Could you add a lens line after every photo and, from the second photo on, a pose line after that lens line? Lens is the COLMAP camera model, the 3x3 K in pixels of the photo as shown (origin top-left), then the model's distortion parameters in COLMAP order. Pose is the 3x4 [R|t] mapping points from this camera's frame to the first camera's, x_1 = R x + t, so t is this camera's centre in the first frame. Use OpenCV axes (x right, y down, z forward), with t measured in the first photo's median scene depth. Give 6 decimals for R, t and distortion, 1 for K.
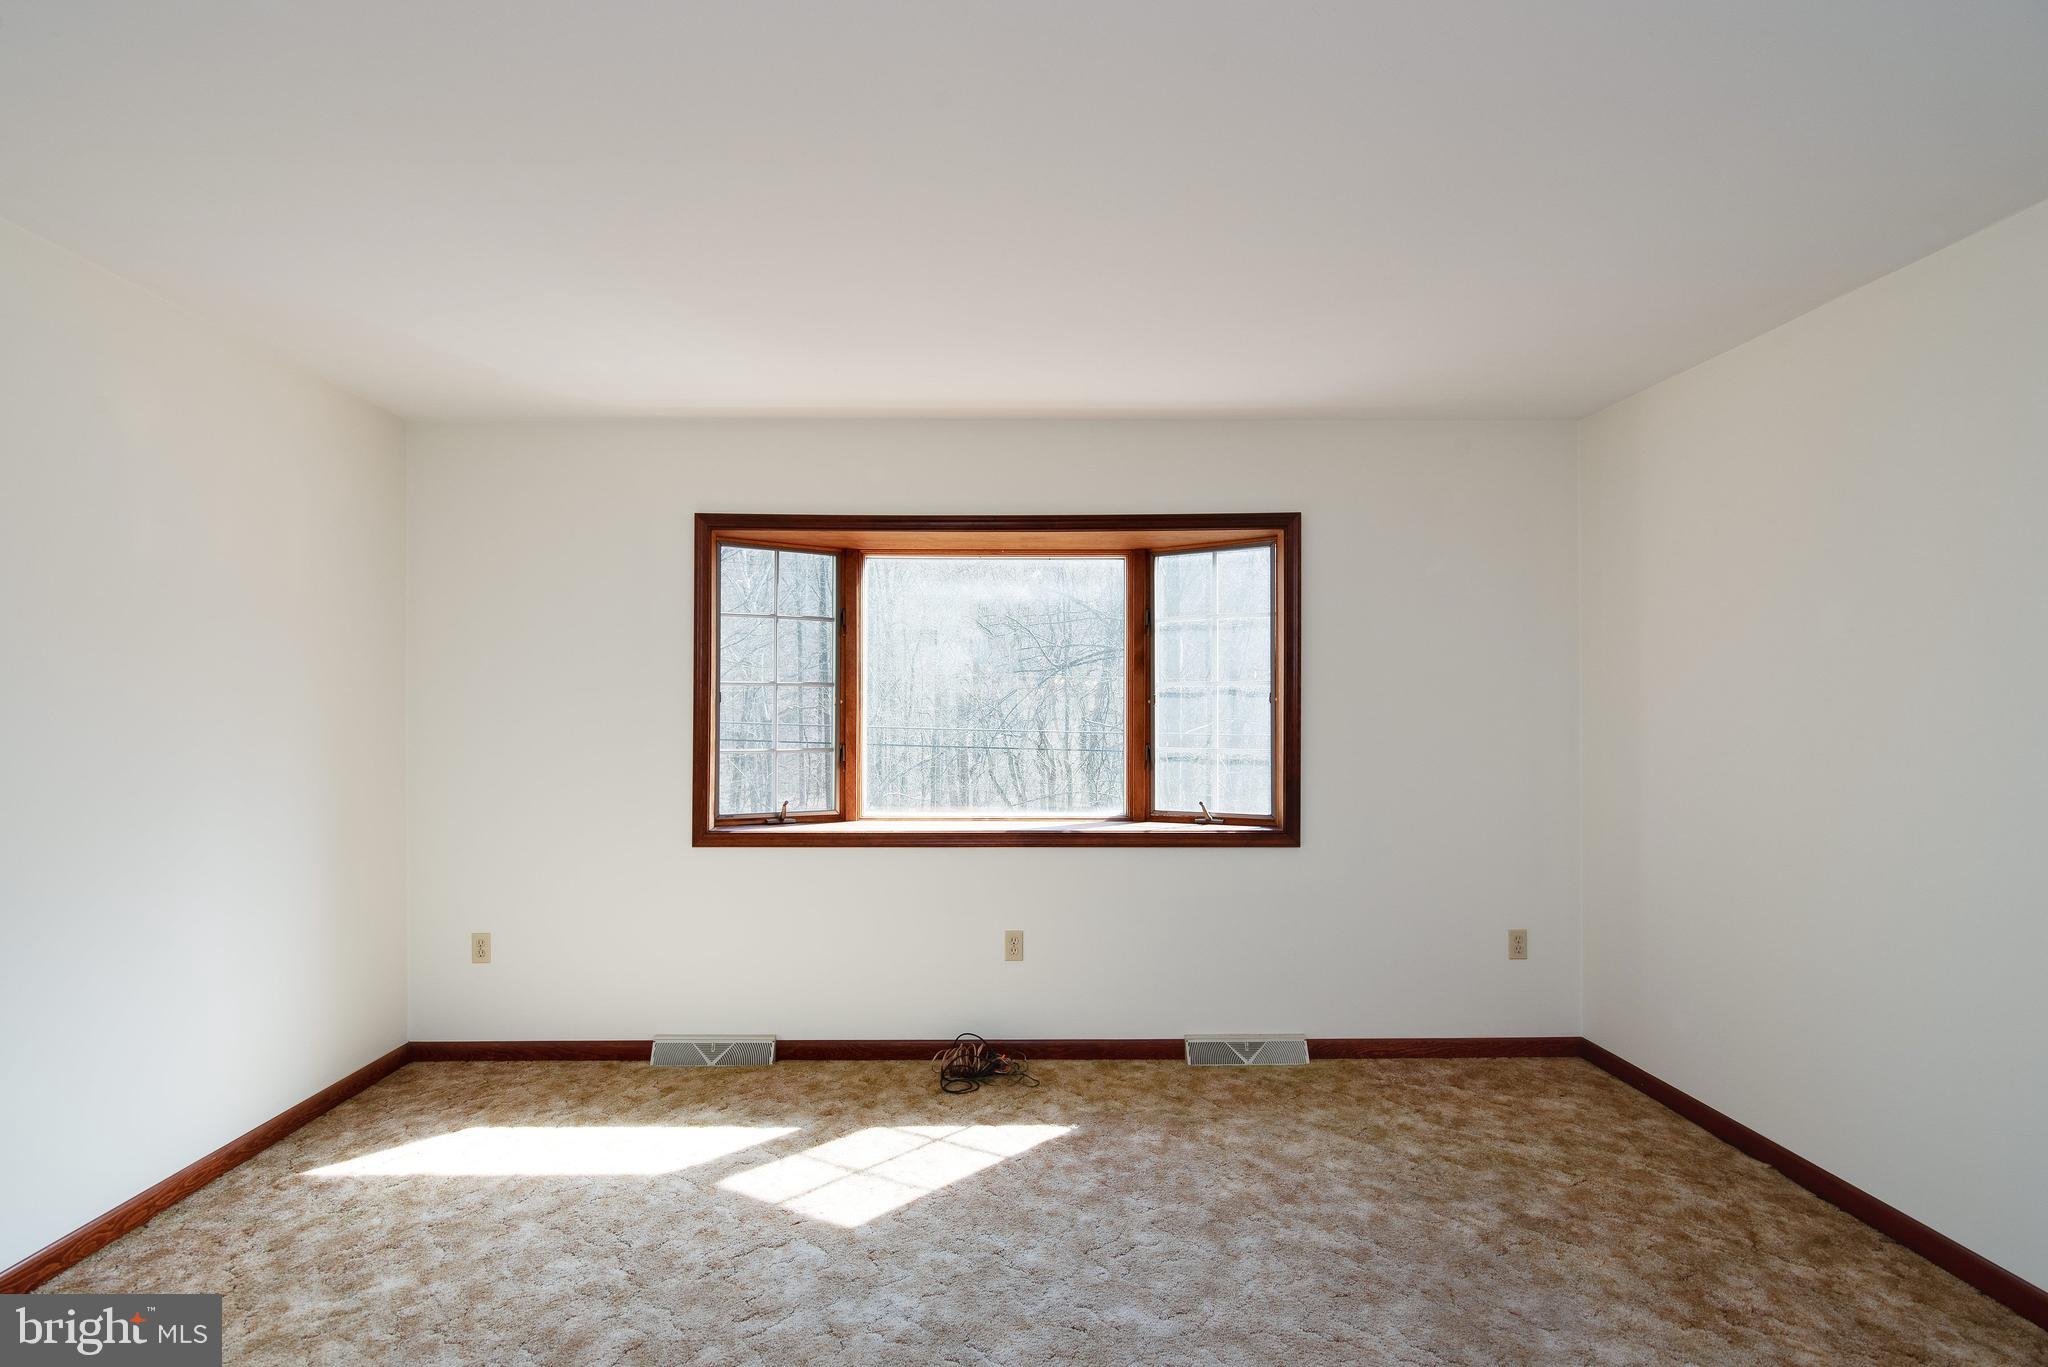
lens RADIAL K [[1029.3, 0, 1030.0], [0, 1029.3, 698.5], [0, 0, 1]] dist [-0.004164, -0.001654]
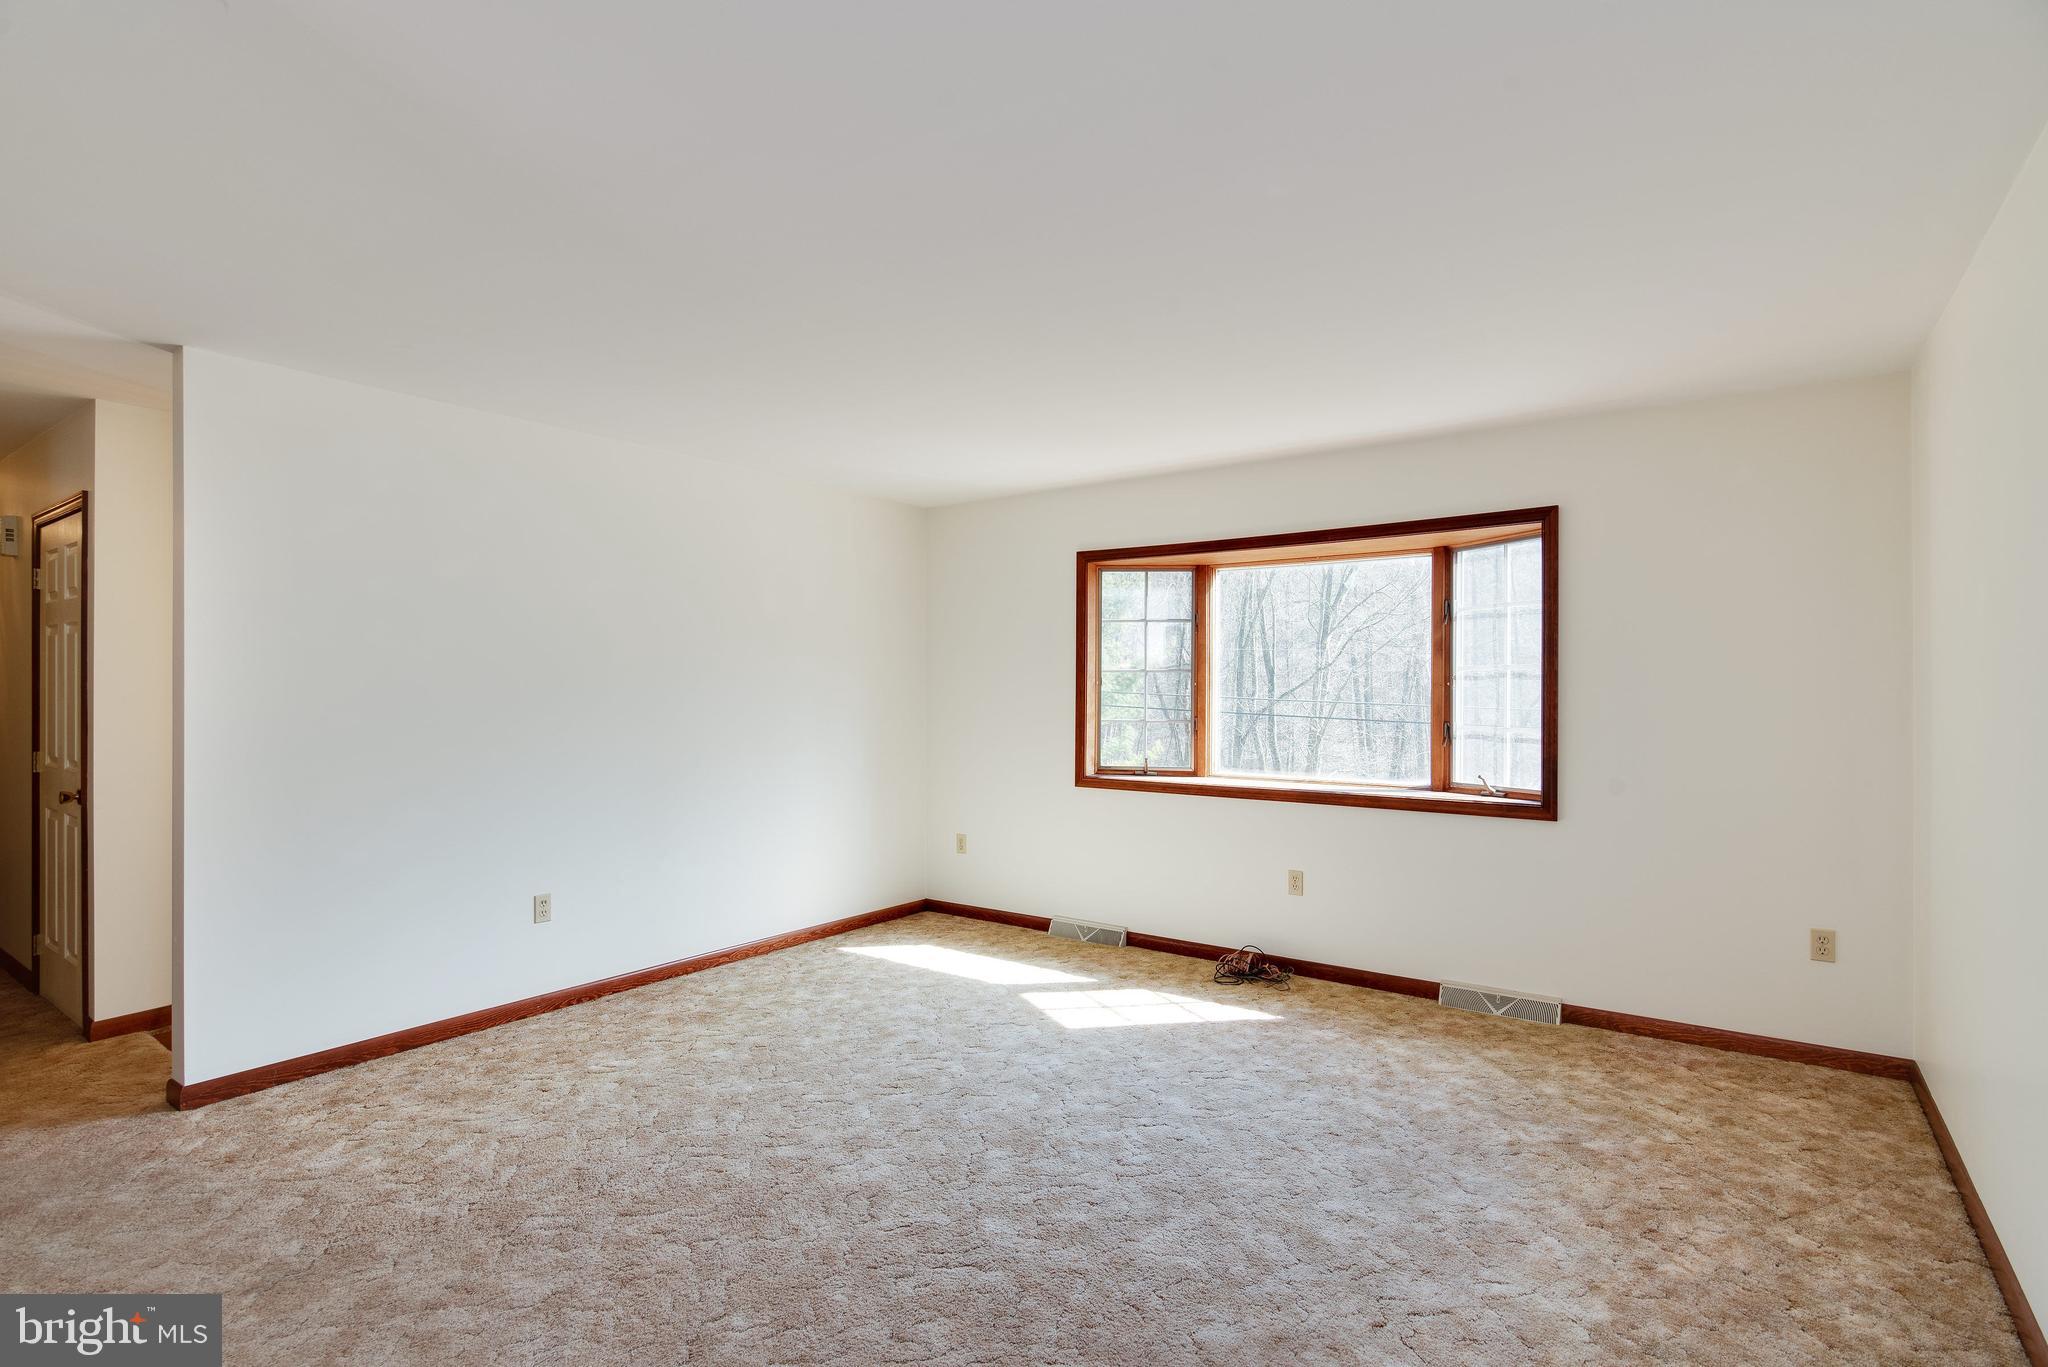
lens RADIAL K [[1029.3, 0, 1016.3], [0, 1029.3, 681.0], [0, 0, 1]] dist [-0.004164, -0.001654]
pose [[0.795879, -0.002569, -0.605451, 0.485491], [0.004981, 0.999985, 0.002305, -0.005552], [0.605436, -0.004851, 0.795879, -0.187079]]
